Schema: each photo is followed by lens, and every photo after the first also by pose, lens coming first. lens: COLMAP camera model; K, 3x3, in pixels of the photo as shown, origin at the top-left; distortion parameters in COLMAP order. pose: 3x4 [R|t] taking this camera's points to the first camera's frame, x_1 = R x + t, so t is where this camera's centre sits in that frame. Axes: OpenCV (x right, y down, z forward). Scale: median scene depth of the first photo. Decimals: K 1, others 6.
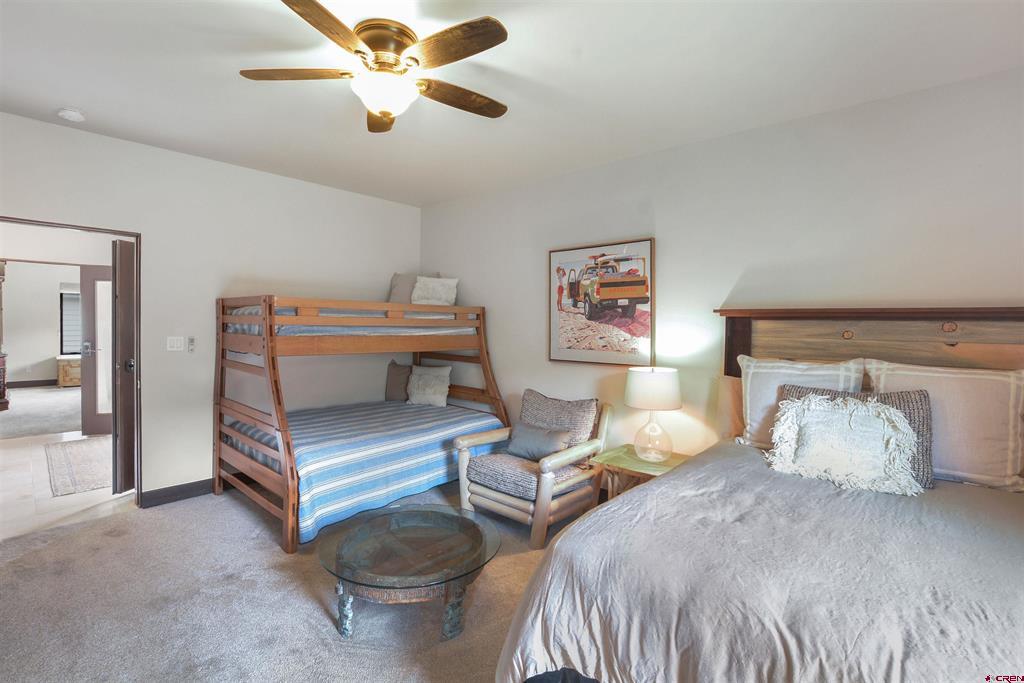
lens RADIAL K [[472.2, 0, 512.9], [0, 472.2, 341.6], [0, 0, 1]] dist [-0.033755, -0.000401]
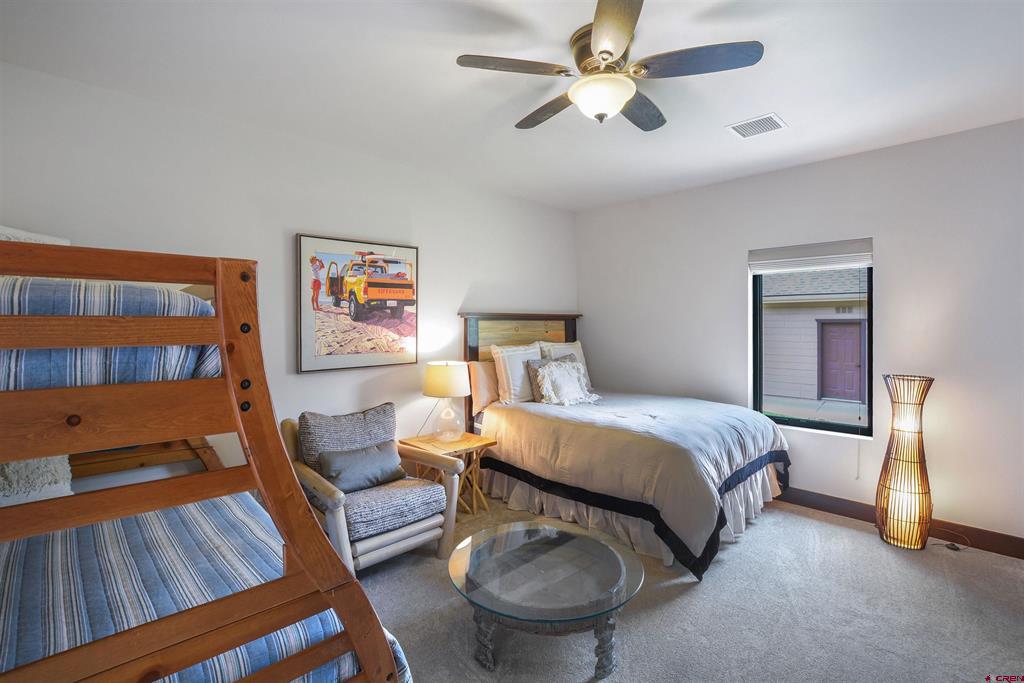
lens RADIAL K [[472.2, 0, 513.1], [0, 472.2, 335.3], [0, 0, 1]] dist [-0.033755, -0.000401]
pose [[0.064535, -0.036688, 0.997241, -0.751836], [0.046758, 0.998338, 0.033703, -0.036160], [-0.996819, 0.044454, 0.066143, 0.659880]]
